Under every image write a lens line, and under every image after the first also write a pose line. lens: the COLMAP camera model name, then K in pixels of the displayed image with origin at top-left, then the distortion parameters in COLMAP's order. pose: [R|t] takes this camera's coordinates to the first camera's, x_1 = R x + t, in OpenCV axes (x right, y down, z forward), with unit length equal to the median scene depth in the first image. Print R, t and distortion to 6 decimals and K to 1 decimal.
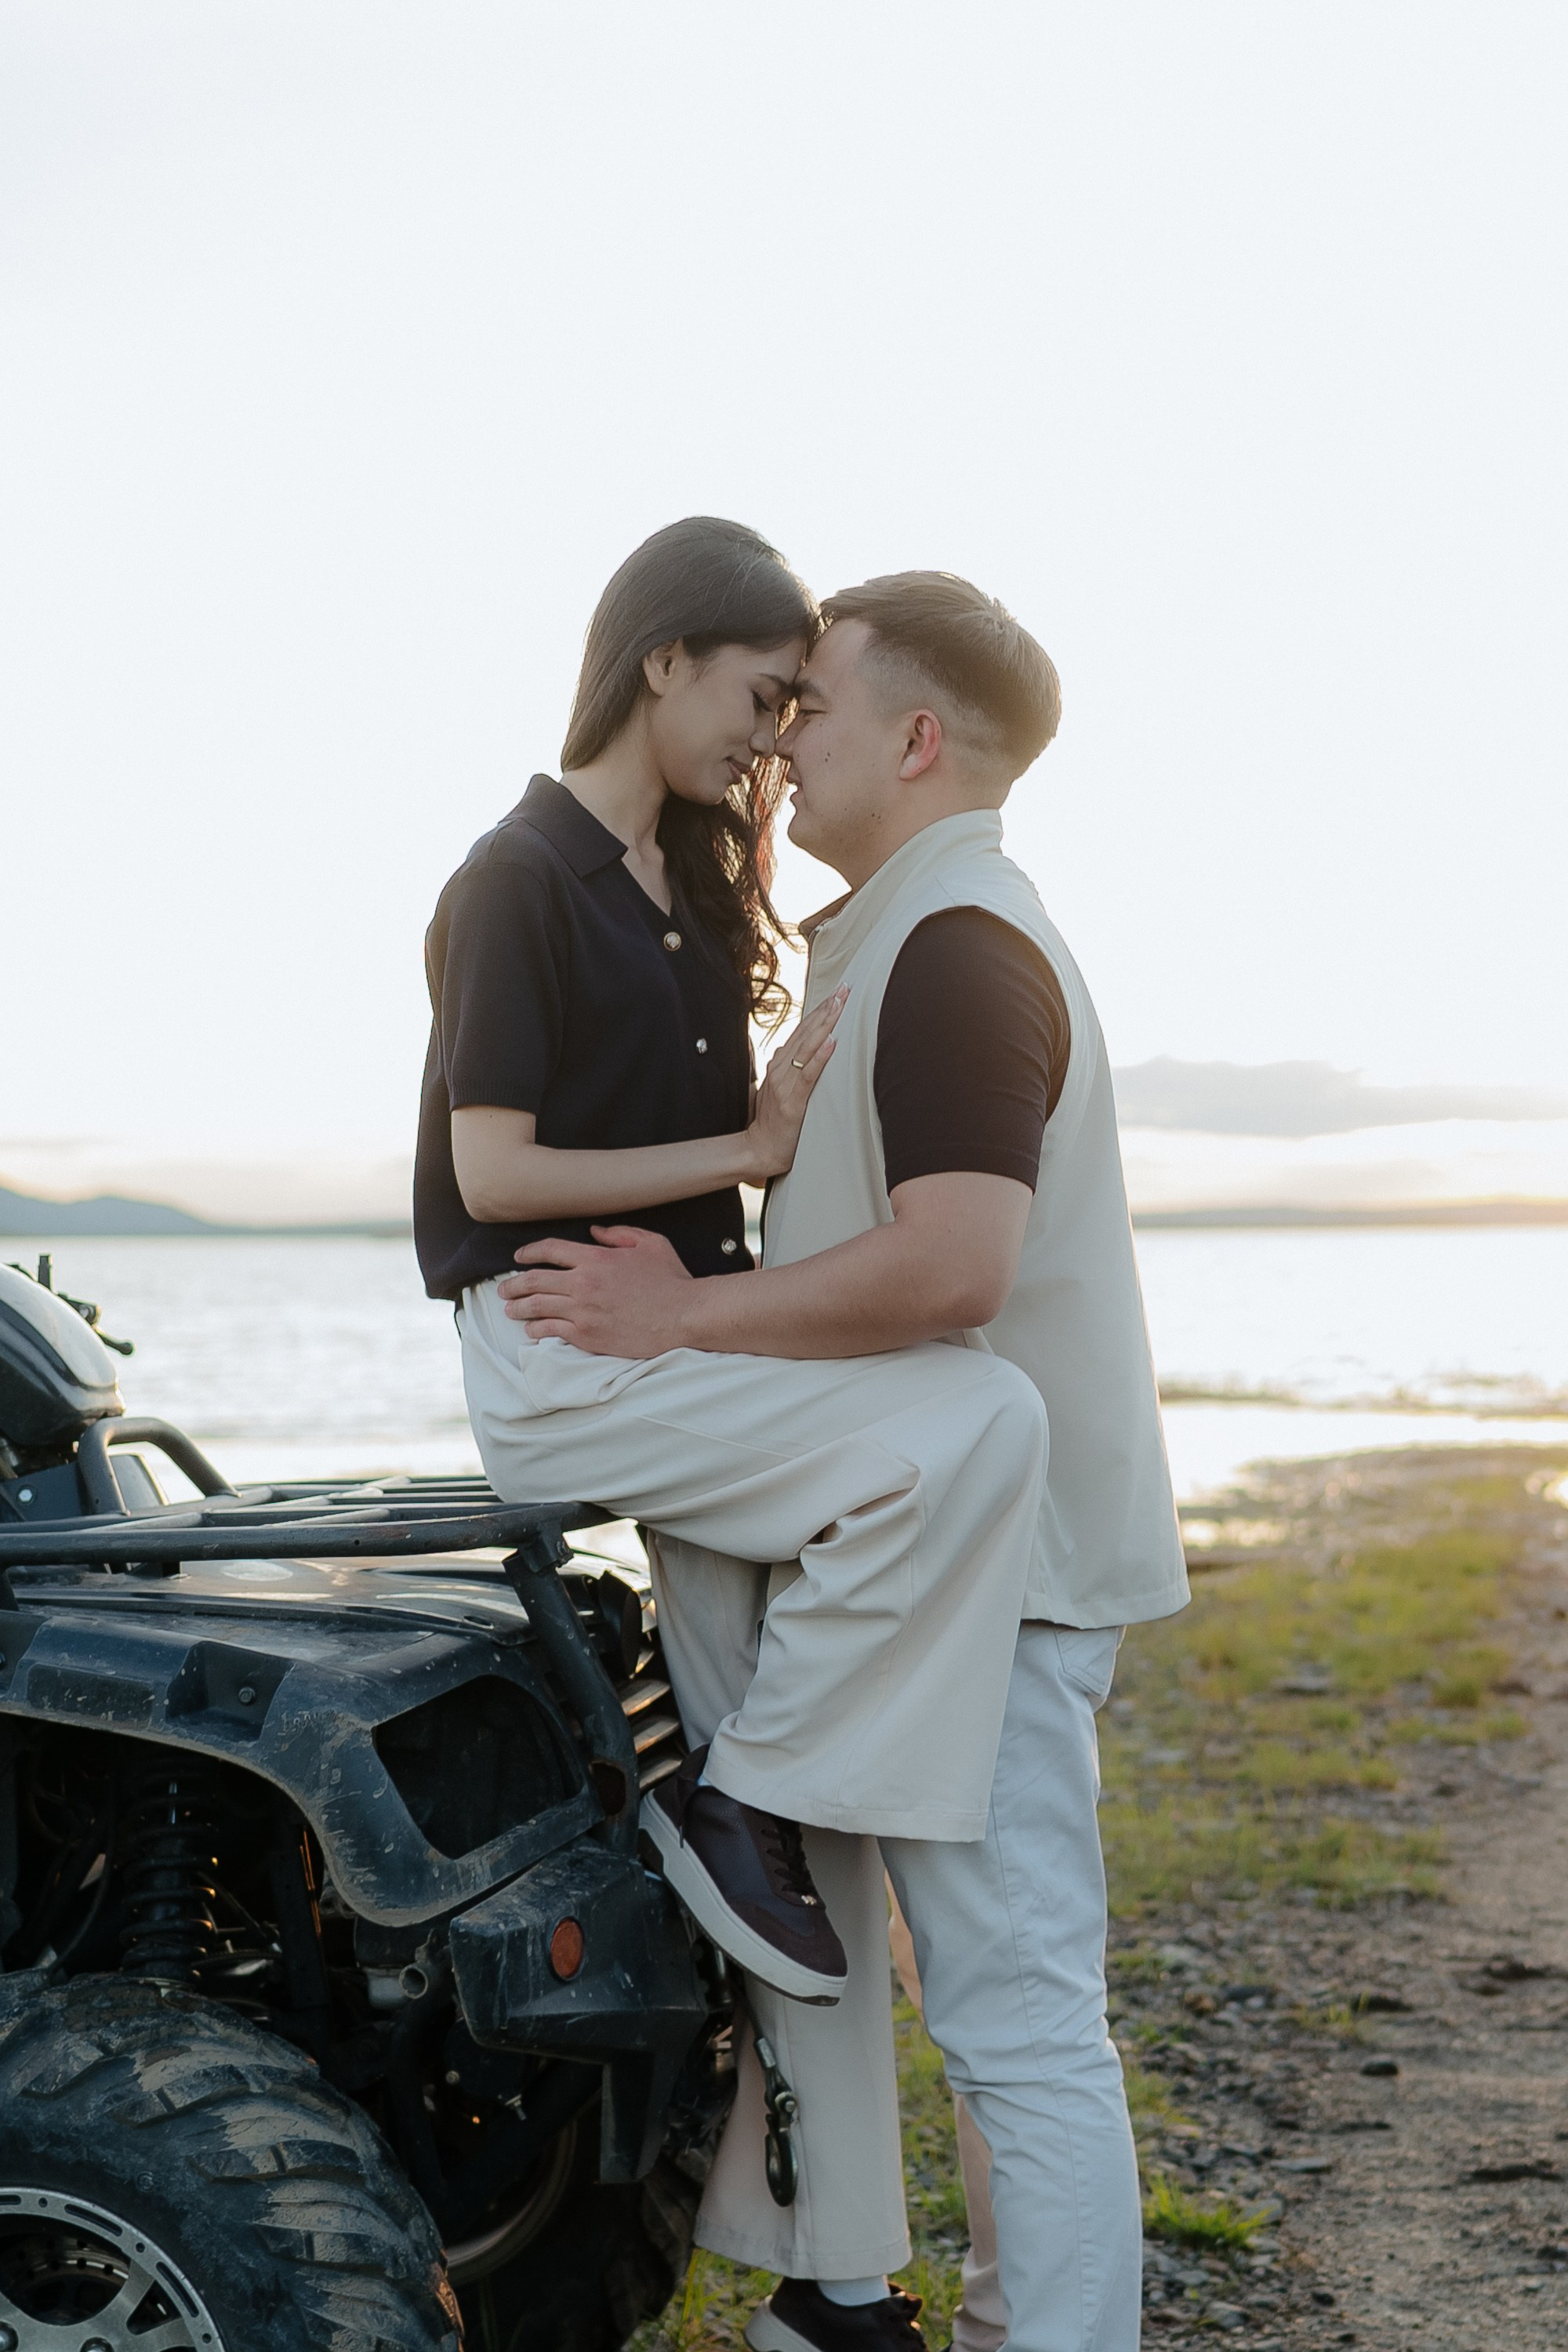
lens RADIAL K [[3881.3, 0, 784.0], [0, 3881.3, 1032.0], [0, 0, 1]] dist [-0.112017, 0.161840]
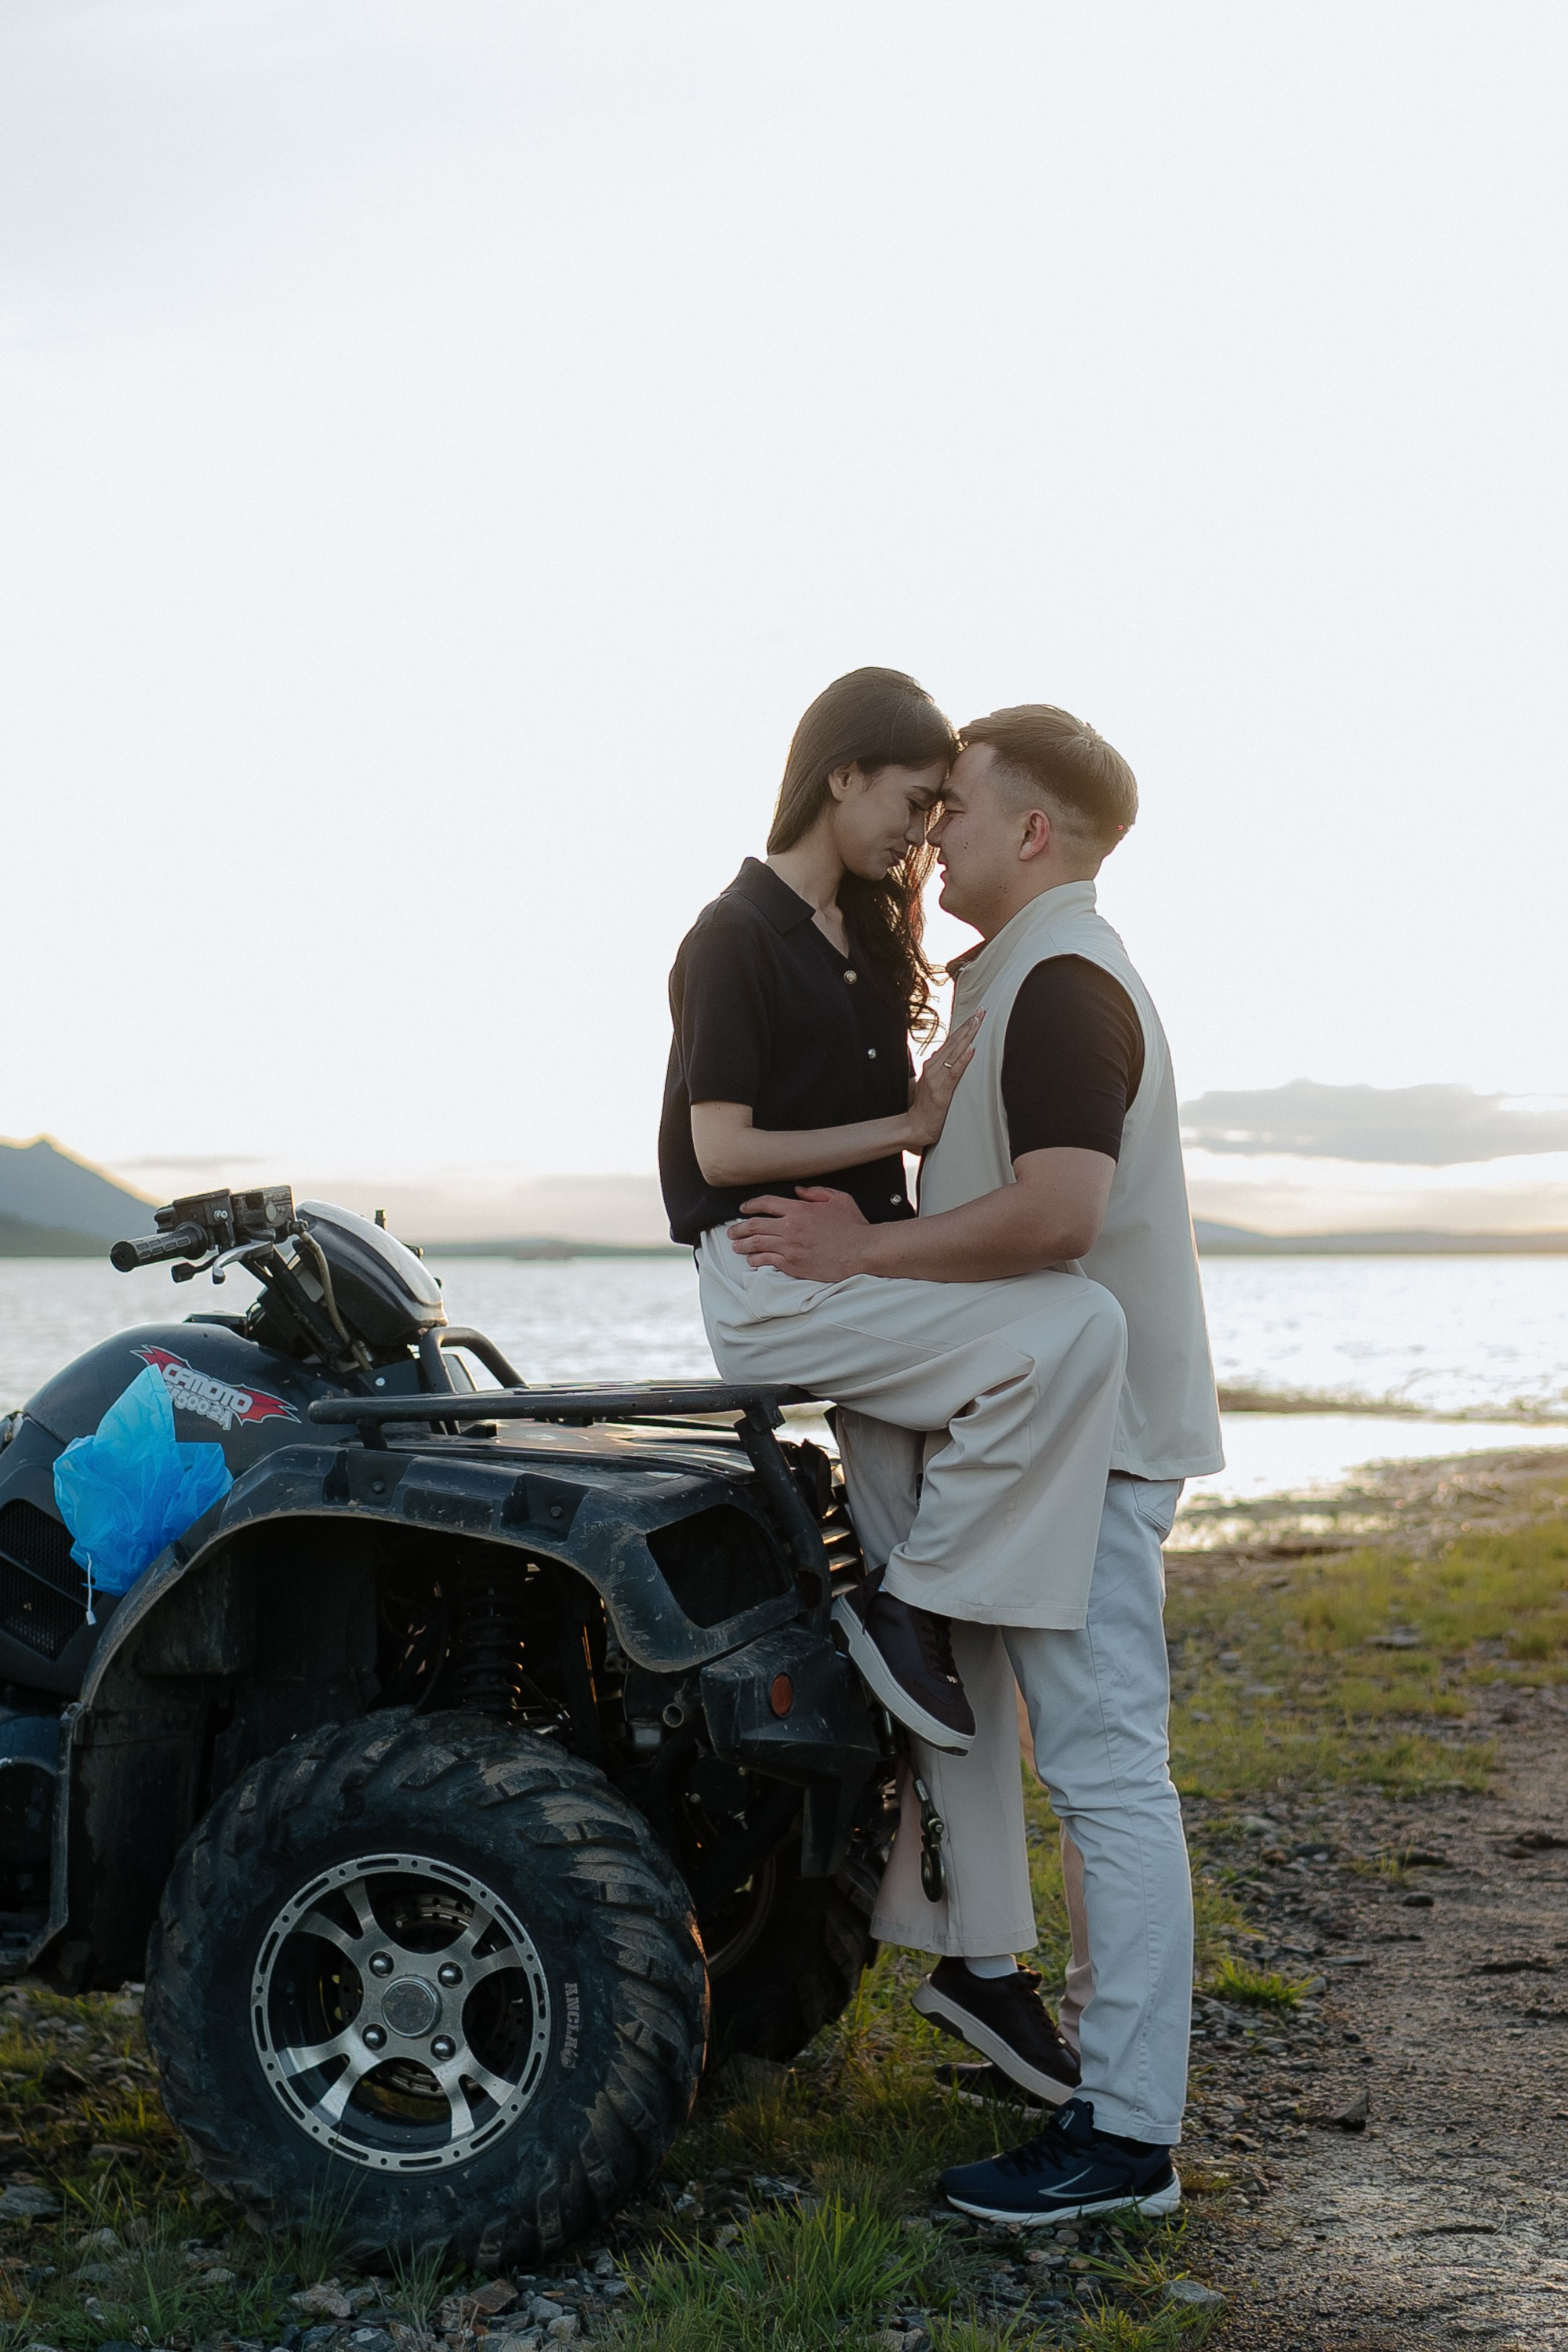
lens RADIAL K [[3881.3, 0, 784.0], [0, 3881.3, 1032.0], [0, 0, 1]] dist [-0.112017, 0.161840]
pose [[0.999346, 0.005162, -0.035787, -0.005863], [-0.005353, 0.999972, -0.005258, 0.003172], [0.035759, 0.005447, 0.999346, -0.389215]]
